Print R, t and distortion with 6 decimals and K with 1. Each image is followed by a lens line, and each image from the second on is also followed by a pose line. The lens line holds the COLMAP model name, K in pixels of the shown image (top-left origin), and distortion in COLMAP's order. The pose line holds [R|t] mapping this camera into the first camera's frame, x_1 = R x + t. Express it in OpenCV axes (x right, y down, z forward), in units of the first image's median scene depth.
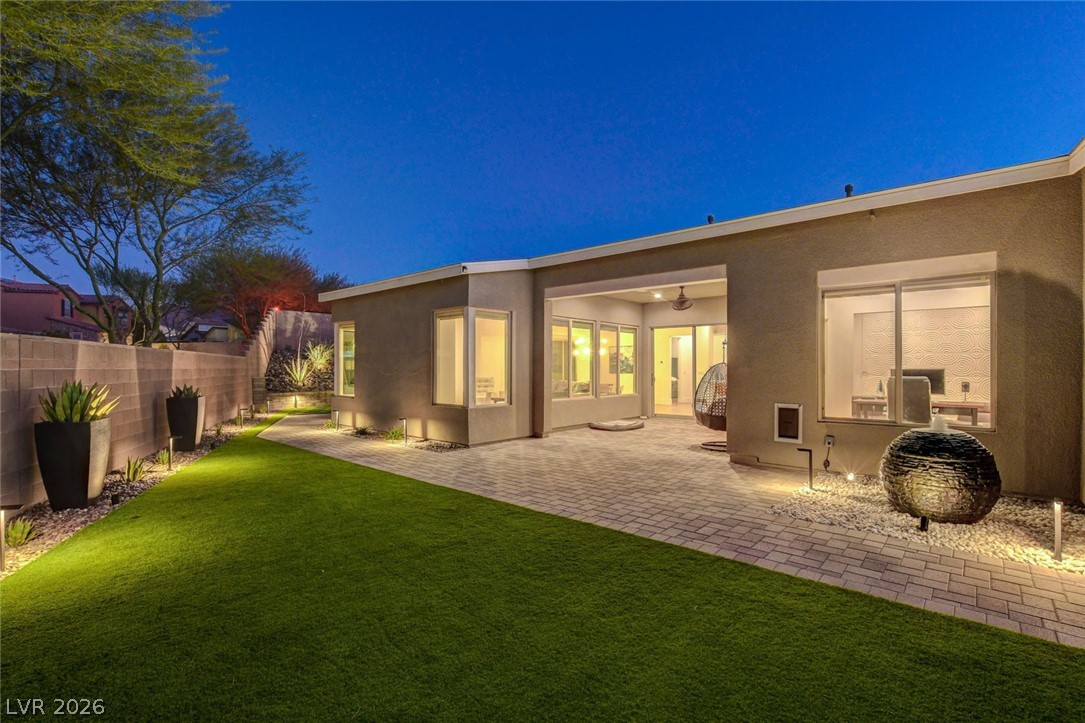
lens RADIAL K [[501.5, 0, 541.3], [0, 501.5, 368.2], [0, 0, 1]] dist [-0.019362, 0.001427]
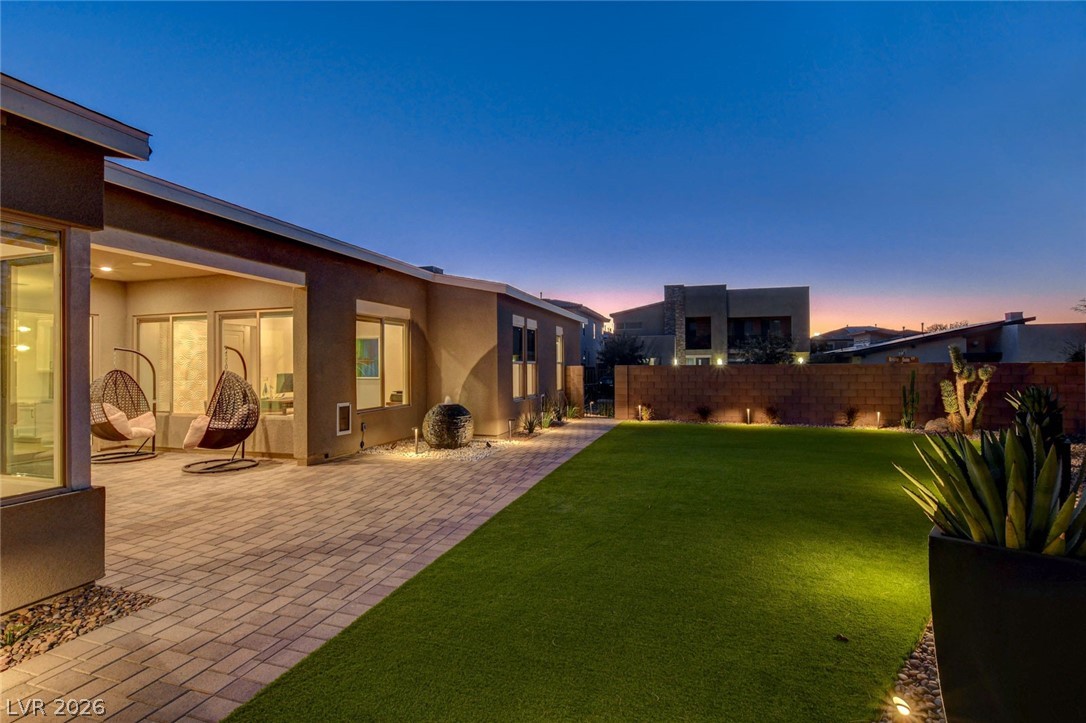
lens RADIAL K [[497.6, 0, 533.1], [0, 497.6, 360.8], [0, 0, 1]] dist [-0.011636, 0.000582]
pose [[-0.403832, 0.018441, 0.914647, -0.557235], [0.022180, 0.999700, -0.010363, -0.005551], [-0.914564, 0.016102, -0.404120, 0.743511]]
